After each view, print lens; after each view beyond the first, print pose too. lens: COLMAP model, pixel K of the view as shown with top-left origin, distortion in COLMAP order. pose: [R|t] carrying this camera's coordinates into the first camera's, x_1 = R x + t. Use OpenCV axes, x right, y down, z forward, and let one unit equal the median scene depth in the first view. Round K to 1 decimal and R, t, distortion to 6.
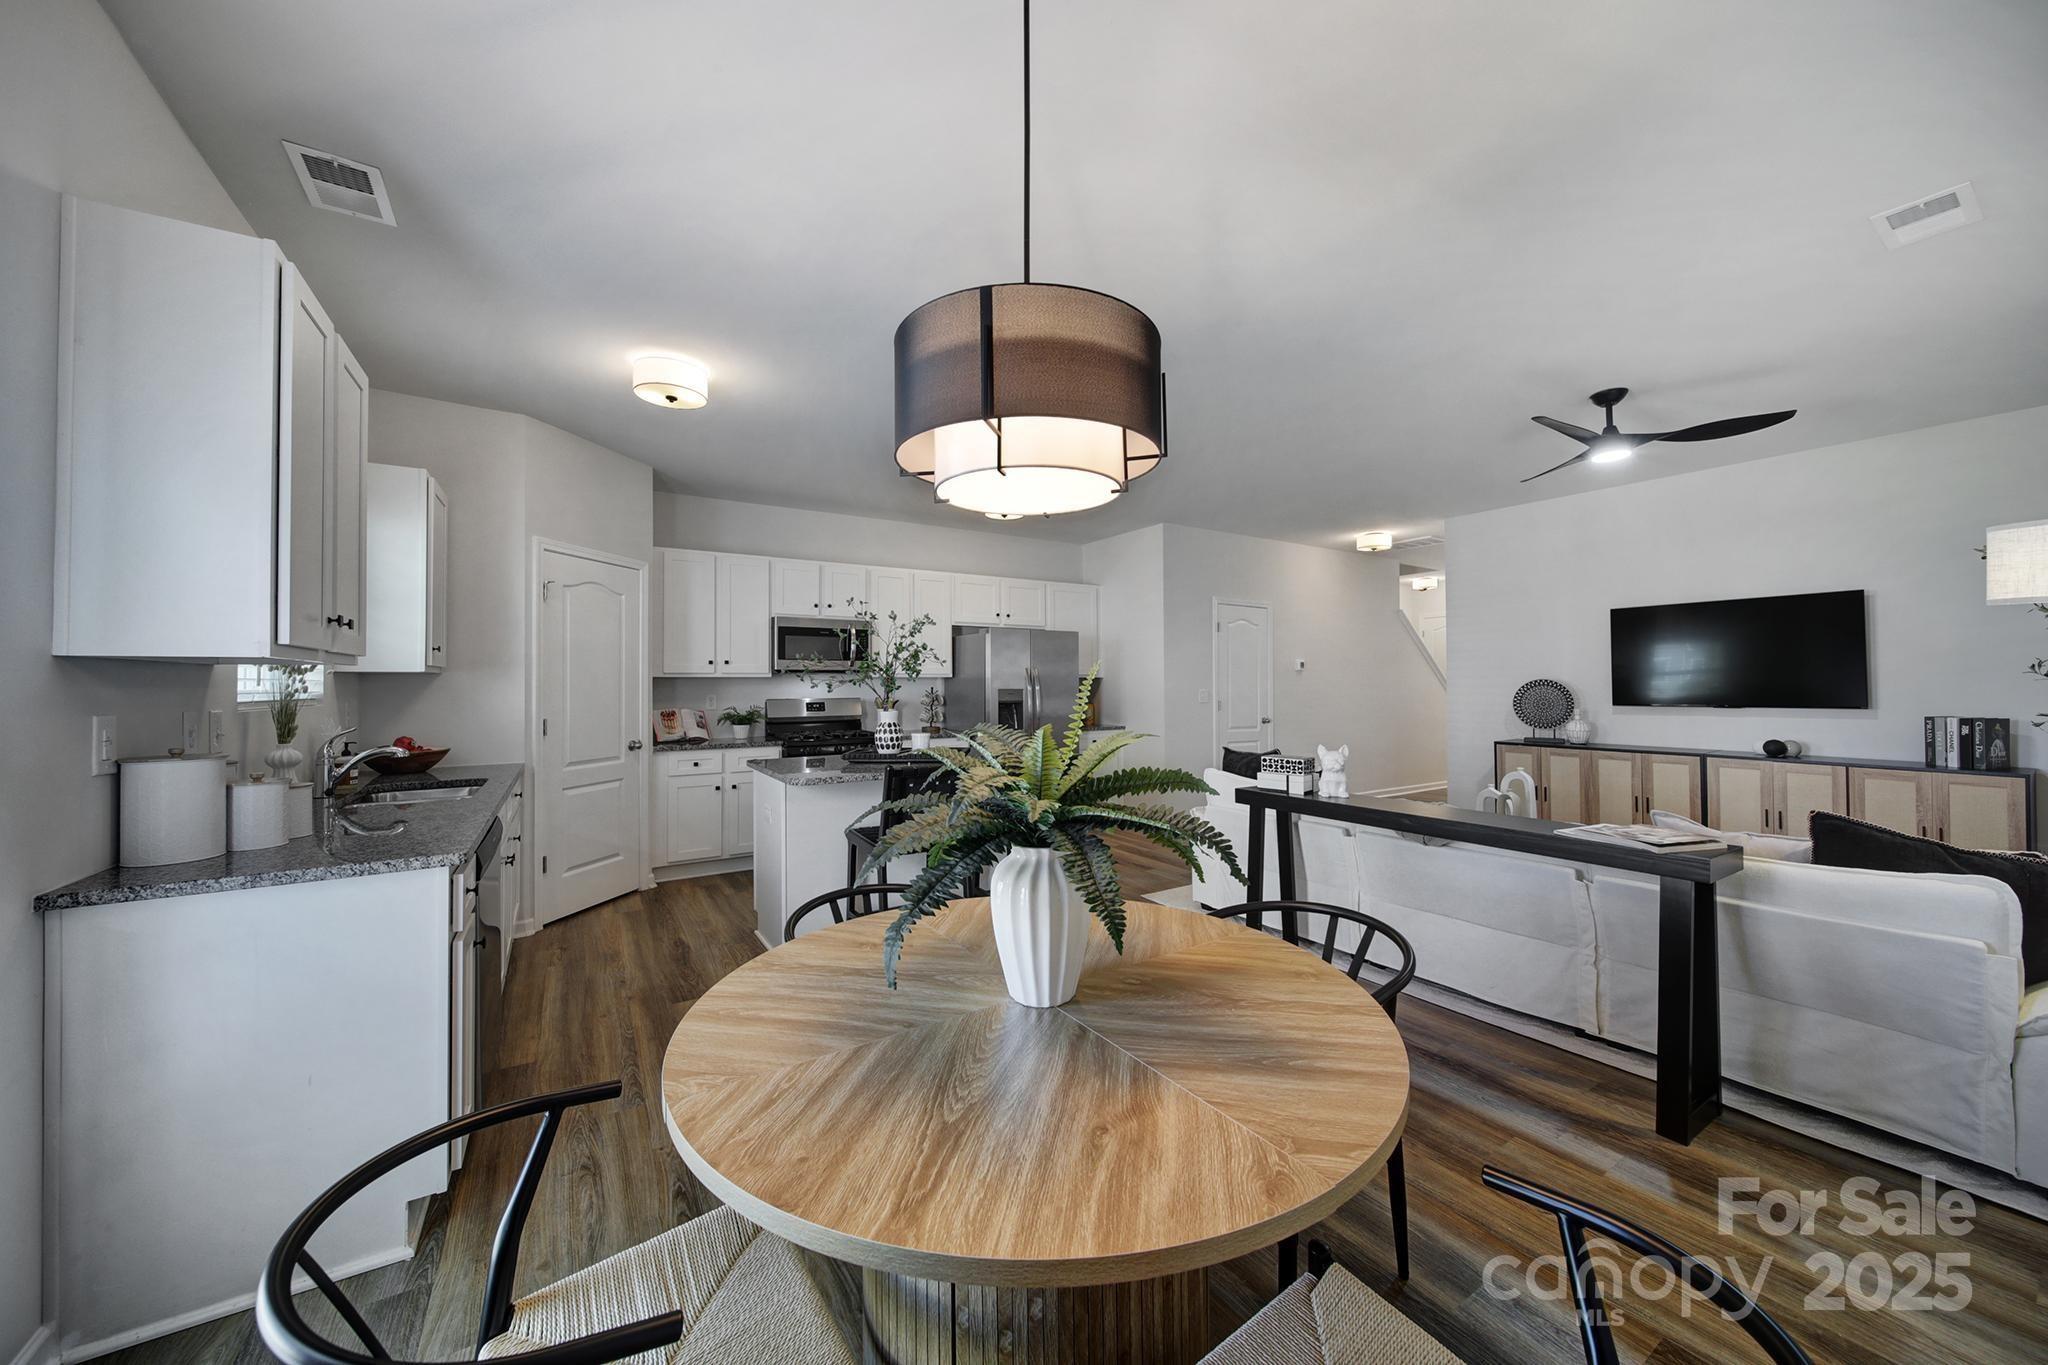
lens RADIAL K [[724.0, 0, 1033.9], [0, 724.0, 666.1], [0, 0, 1]] dist [-0.006784, -0.000066]
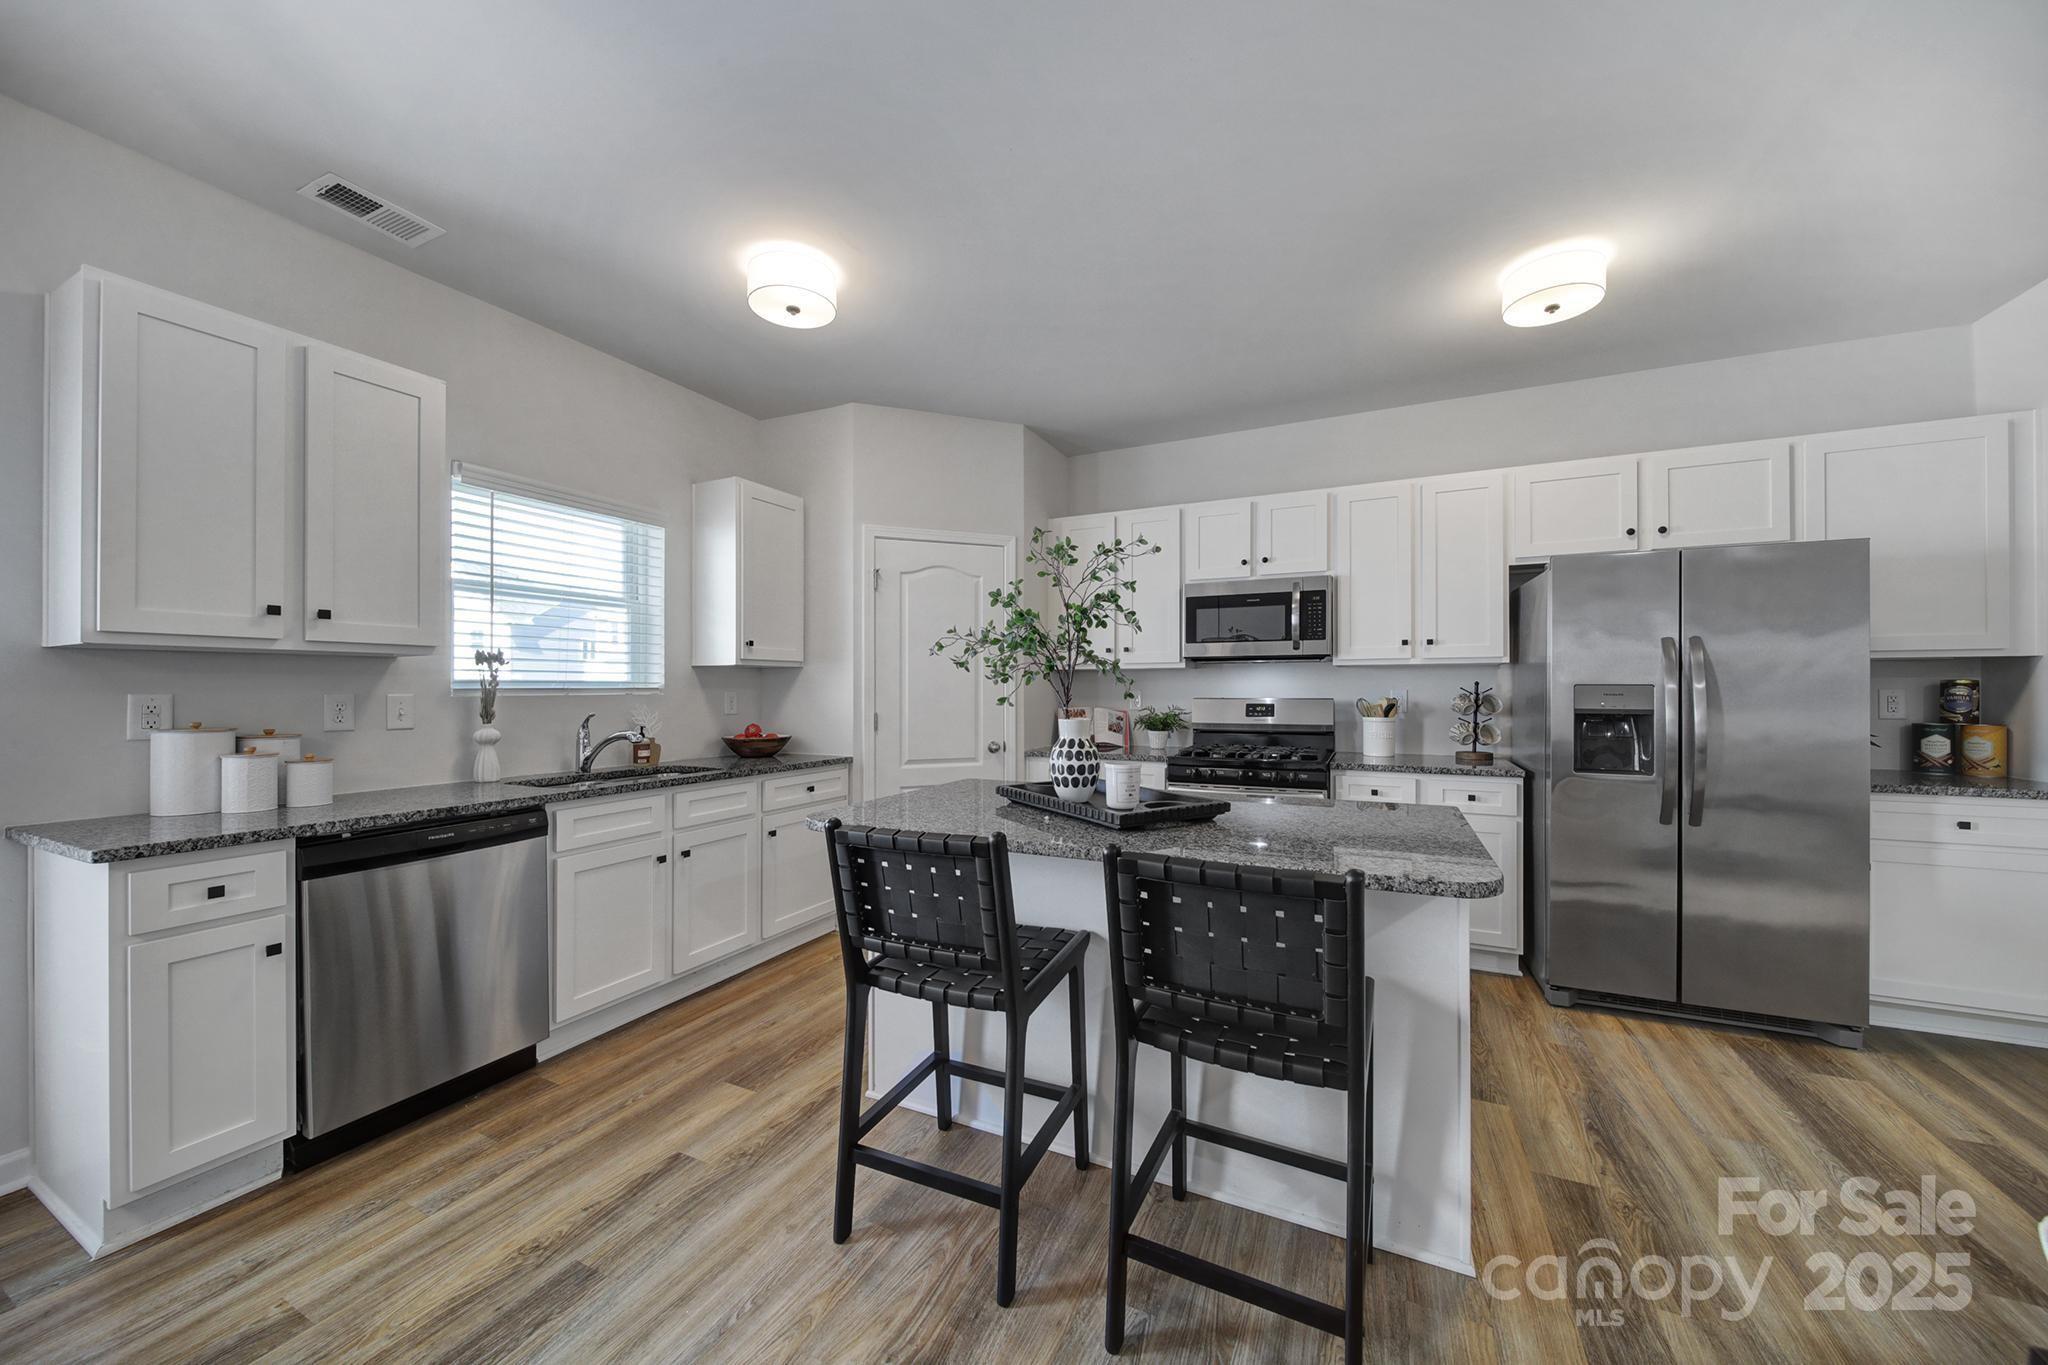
lens RADIAL K [[724.0, 0, 1029.9], [0, 724.0, 688.4], [0, 0, 1]] dist [-0.006784, -0.000066]
pose [[0.523106, 0.004502, -0.852256, 0.185080], [0.022320, 0.999571, 0.018979, 0.019068], [0.851975, -0.028950, 0.522781, 0.487276]]
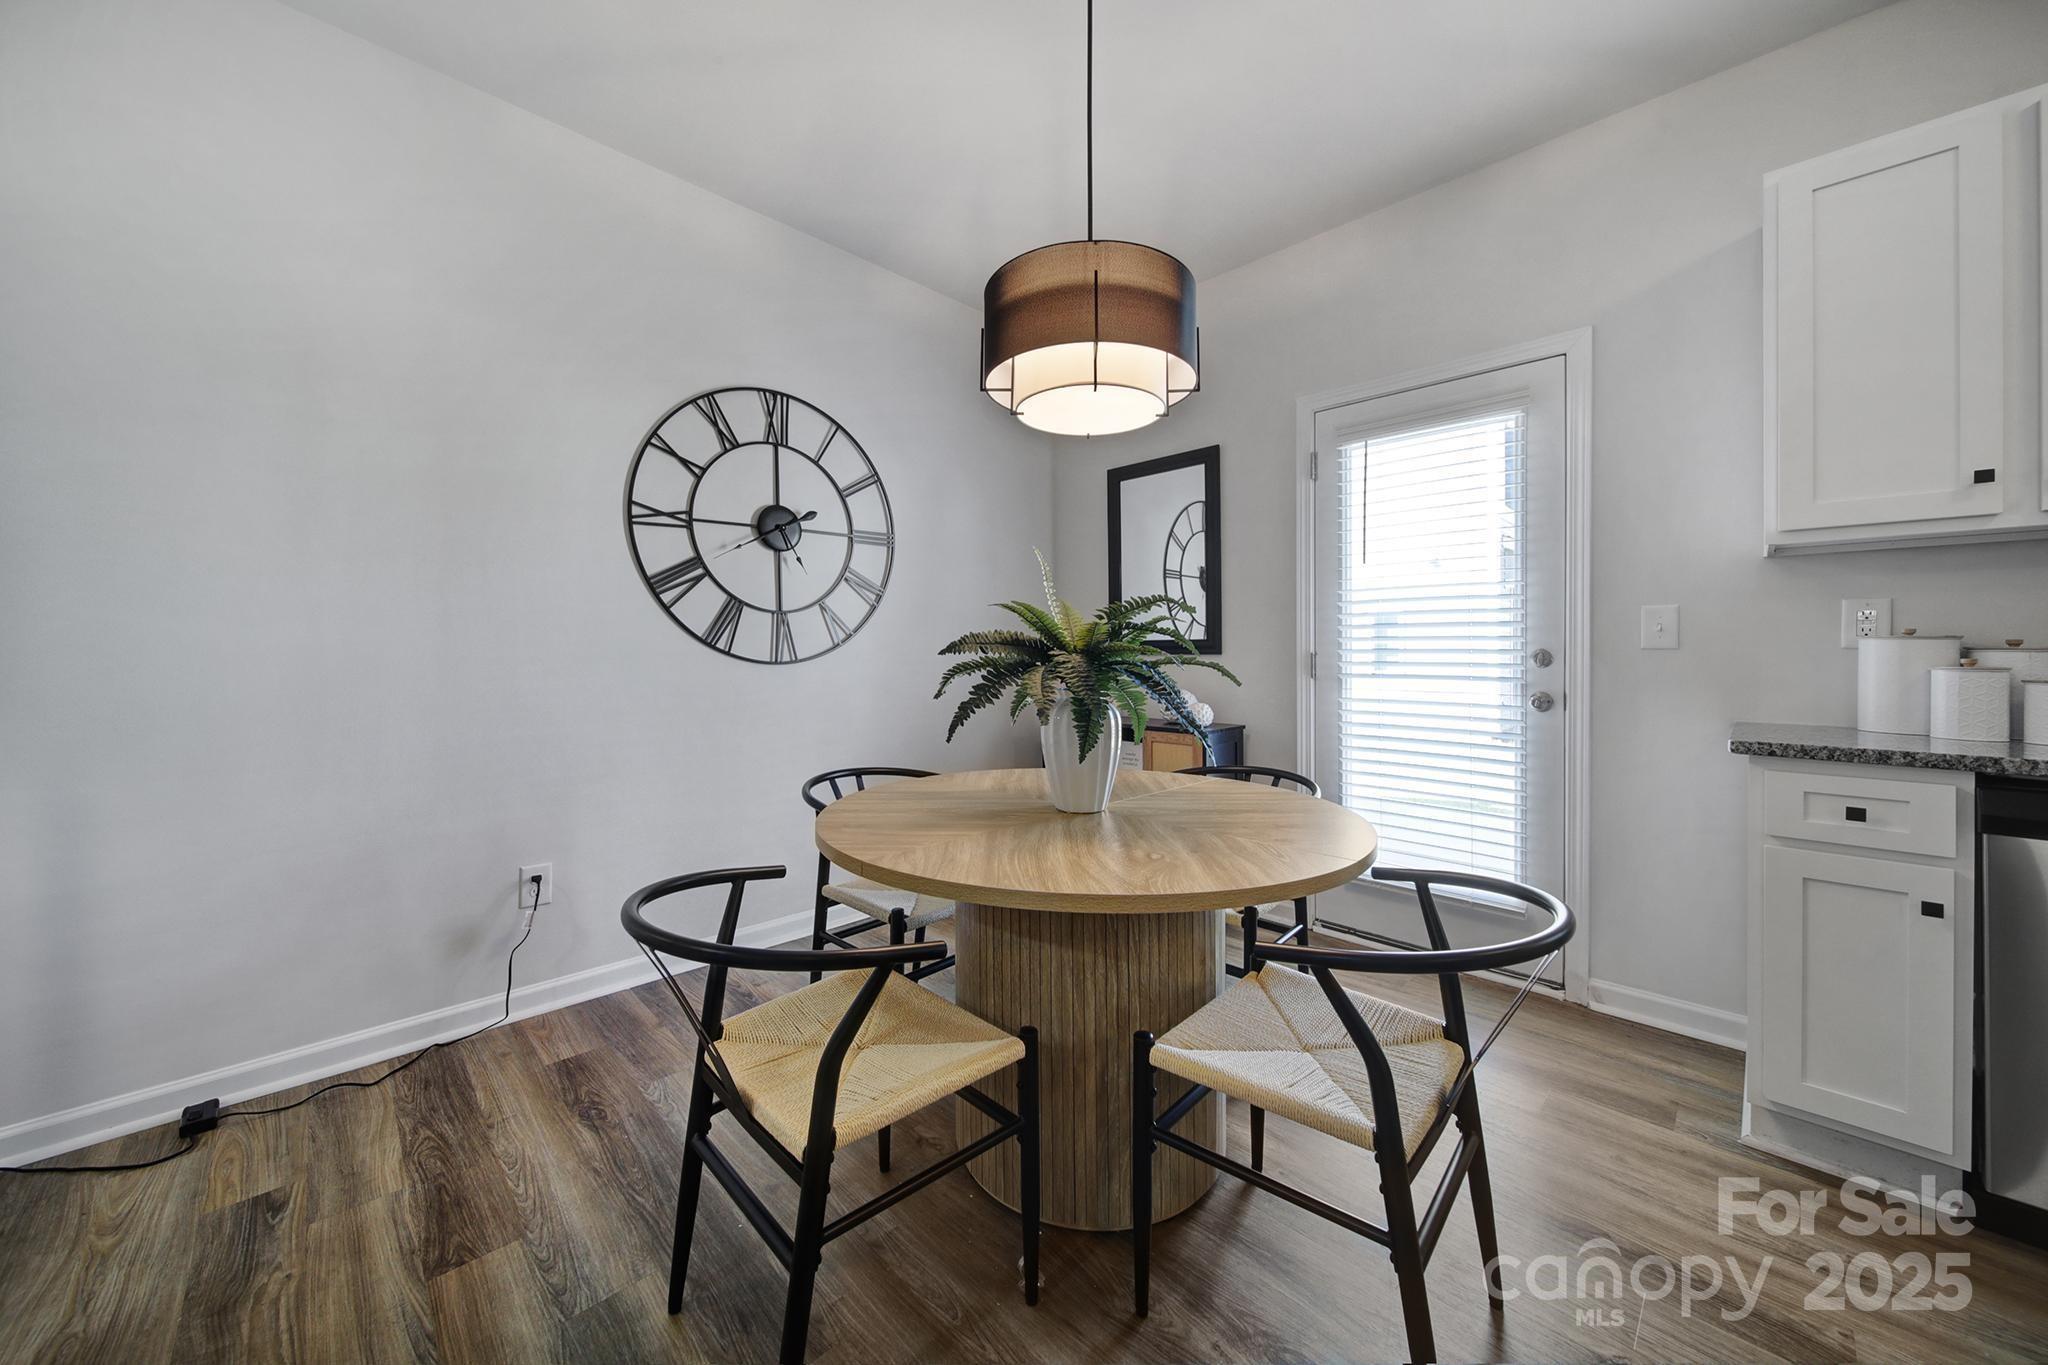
lens RADIAL K [[724.0, 0, 1022.1], [0, 724.0, 649.1], [0, 0, 1]] dist [-0.006784, -0.000066]
pose [[-0.980421, 0.007855, -0.196755, 0.090736], [0.013567, 0.999524, -0.027699, 0.047275], [0.196444, -0.029826, -0.980061, 0.547745]]
